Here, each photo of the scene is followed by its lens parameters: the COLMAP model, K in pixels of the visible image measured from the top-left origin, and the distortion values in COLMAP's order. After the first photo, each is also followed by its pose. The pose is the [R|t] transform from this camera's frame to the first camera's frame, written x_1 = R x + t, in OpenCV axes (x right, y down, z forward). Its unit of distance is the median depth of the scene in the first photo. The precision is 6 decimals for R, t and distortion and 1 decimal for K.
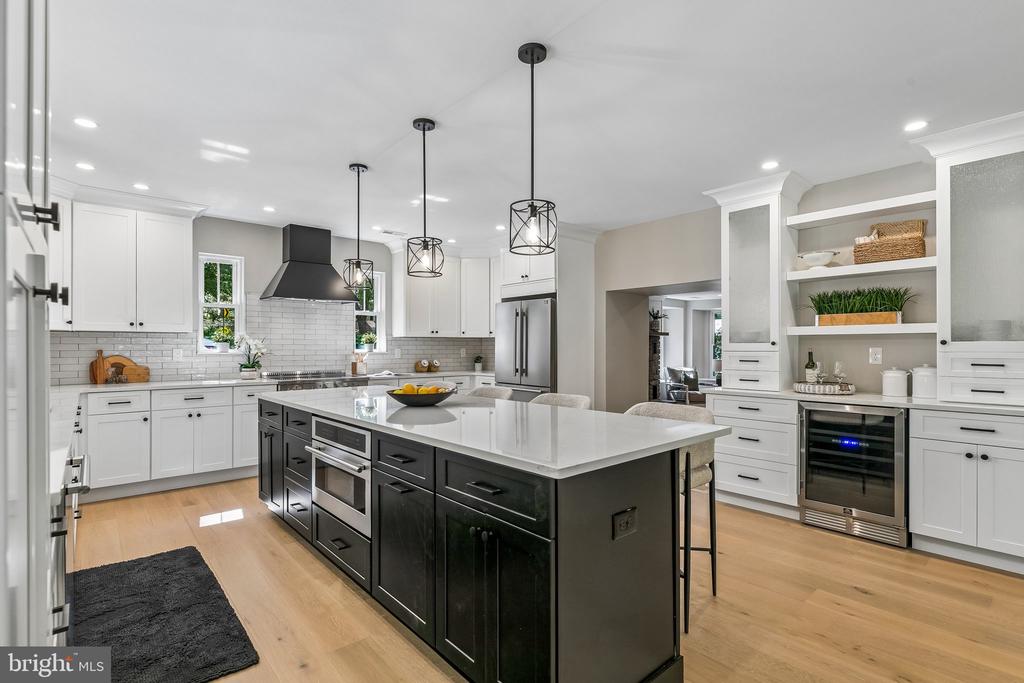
lens RADIAL K [[486.4, 0, 508.5], [0, 486.4, 347.2], [0, 0, 1]] dist [0.002557, -0.001616]
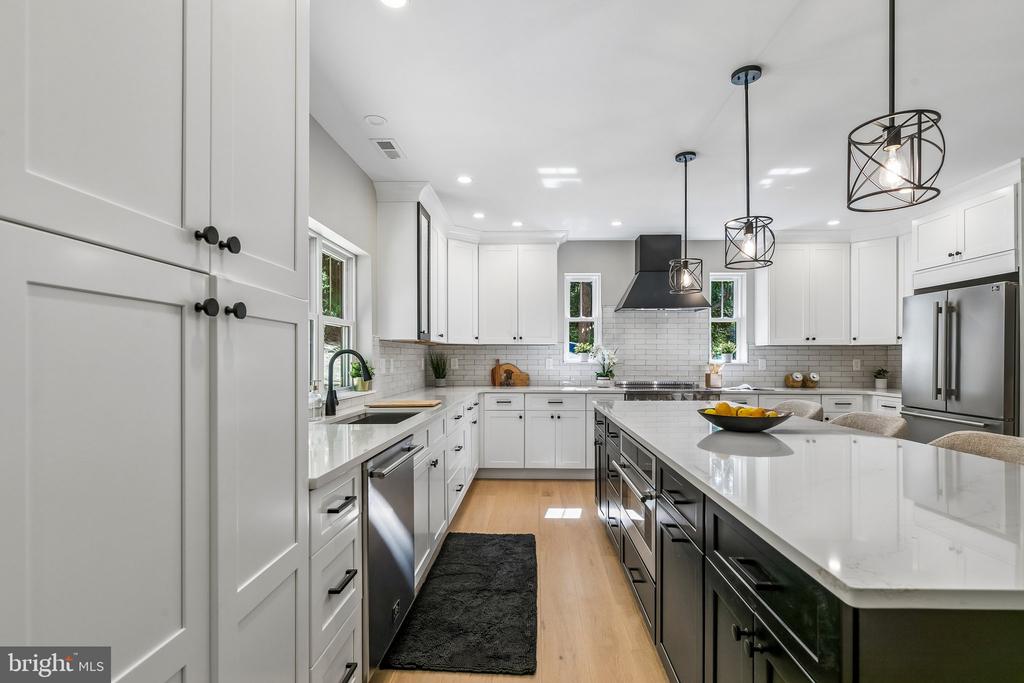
lens RADIAL K [[486.4, 0, 511.3], [0, 486.4, 358.3], [0, 0, 1]] dist [0.002557, -0.001616]
pose [[0.734648, 0.002222, -0.678445, 0.047525], [-0.001102, 0.999997, 0.002083, 0.000358], [0.678448, -0.000782, 0.734648, 0.091579]]
